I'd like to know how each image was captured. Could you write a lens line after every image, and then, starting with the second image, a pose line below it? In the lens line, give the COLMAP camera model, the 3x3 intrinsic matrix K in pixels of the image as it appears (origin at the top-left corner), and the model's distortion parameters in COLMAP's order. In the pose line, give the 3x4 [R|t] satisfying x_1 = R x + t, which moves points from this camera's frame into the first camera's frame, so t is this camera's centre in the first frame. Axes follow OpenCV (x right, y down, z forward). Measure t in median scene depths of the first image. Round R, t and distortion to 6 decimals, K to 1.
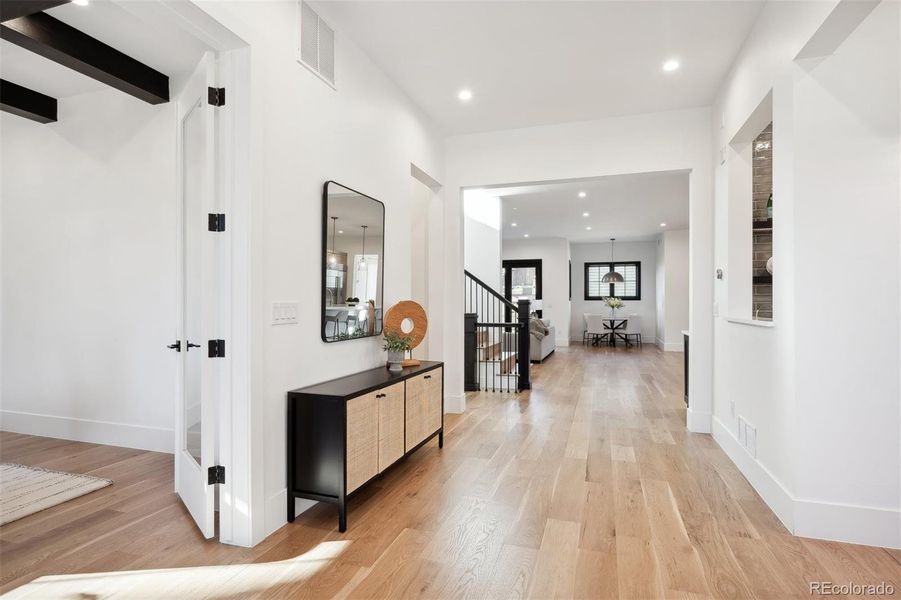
lens RADIAL K [[459.5, 0, 450.5], [0, 459.5, 300.0], [0, 0, 1]] dist [0.005417, 0.000792]
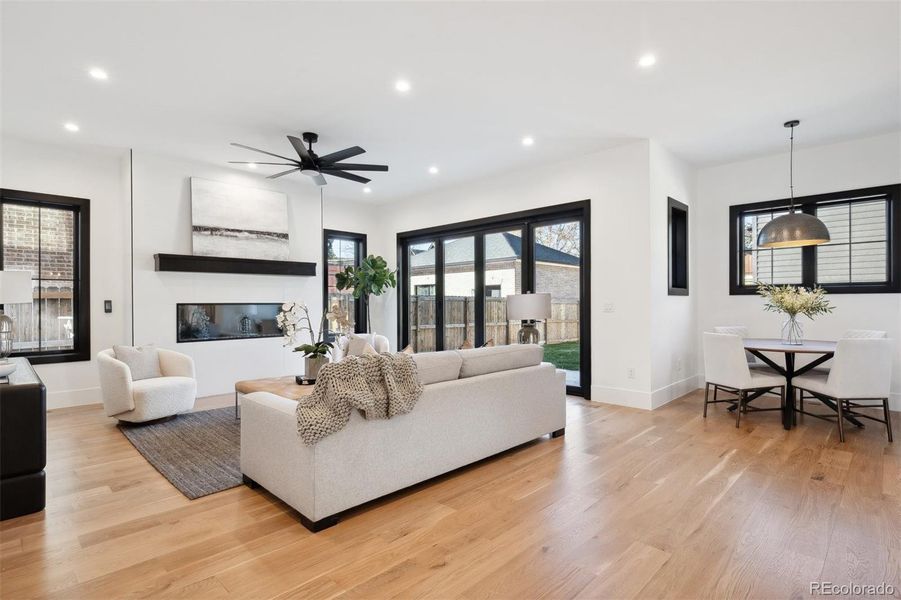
lens RADIAL K [[452.9, 0, 453.5], [0, 452.9, 304.9], [0, 0, 1]] dist [-0.002691, -0.000685]
pose [[0.901287, -0.001255, -0.433222, 0.863339], [0.007150, 0.999903, 0.011979, 0.010934], [0.433164, -0.013894, 0.901208, 1.833265]]
